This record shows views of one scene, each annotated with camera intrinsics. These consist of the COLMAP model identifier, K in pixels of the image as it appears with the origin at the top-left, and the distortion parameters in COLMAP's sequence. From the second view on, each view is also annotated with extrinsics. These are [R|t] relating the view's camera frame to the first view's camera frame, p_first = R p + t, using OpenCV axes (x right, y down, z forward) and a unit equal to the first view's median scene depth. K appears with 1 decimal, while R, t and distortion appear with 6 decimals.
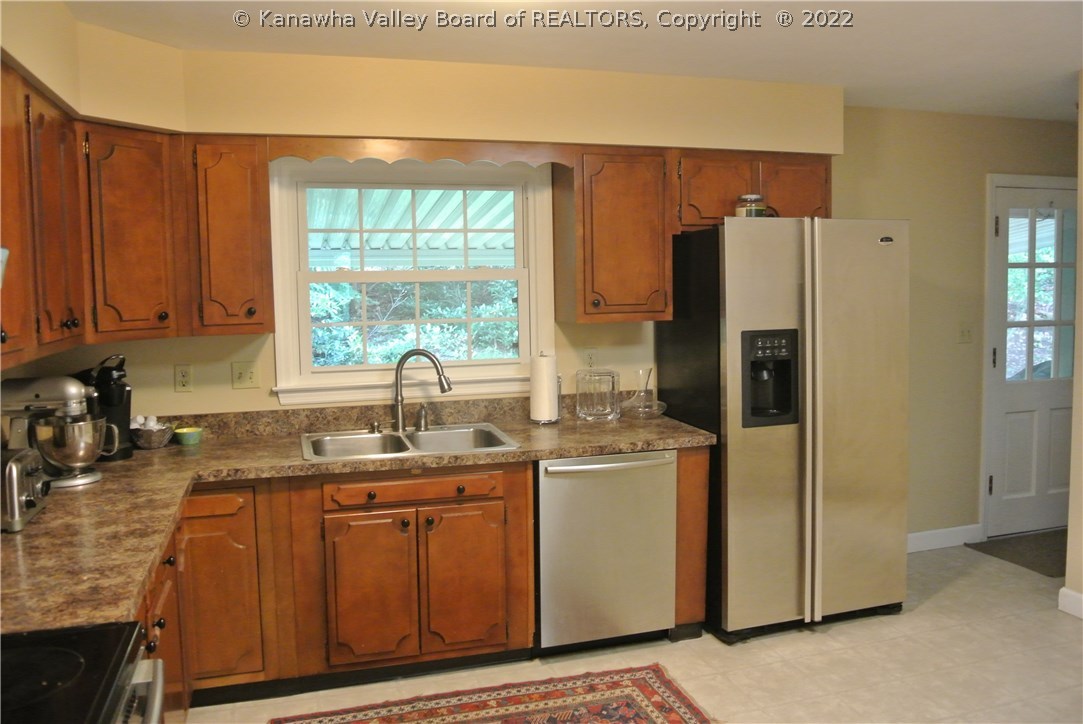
lens RADIAL K [[843.5, 0, 541.6], [0, 843.5, 348.1], [0, 0, 1]] dist [-0.073294, 0.003517]
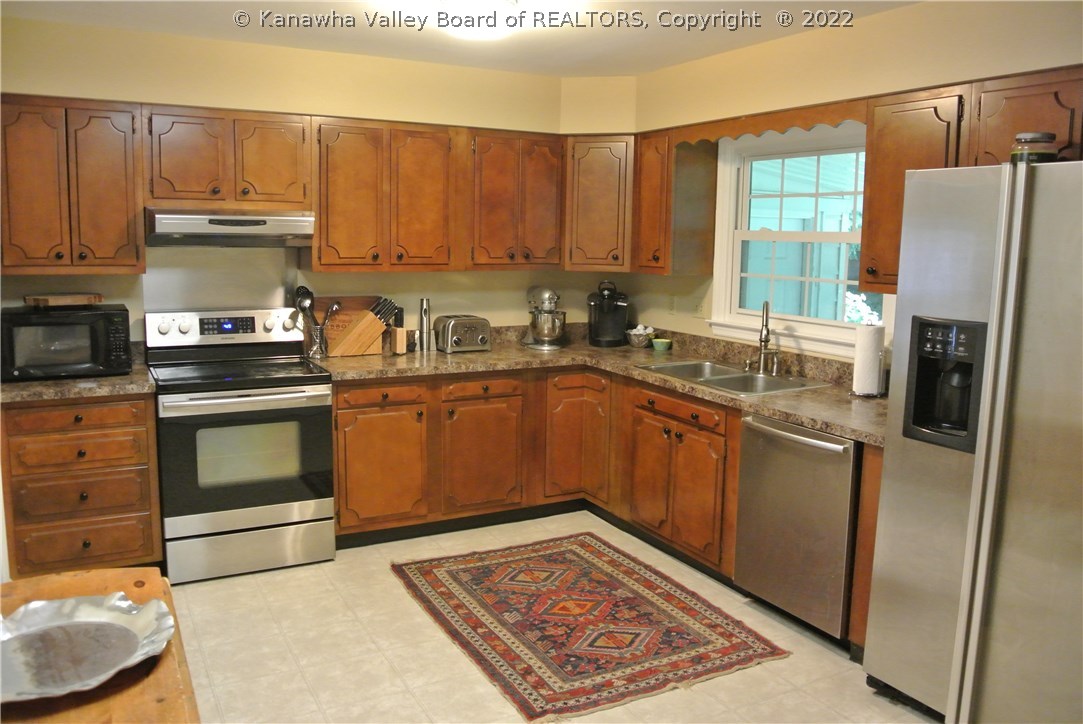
lens RADIAL K [[843.5, 0, 541.6], [0, 843.5, 348.1], [0, 0, 1]] dist [-0.073294, 0.003517]
pose [[0.200538, 0.150216, -0.968101, 0.988094], [-0.097921, 0.986300, 0.132756, -0.062720], [0.974780, 0.068174, 0.212500, 0.528358]]
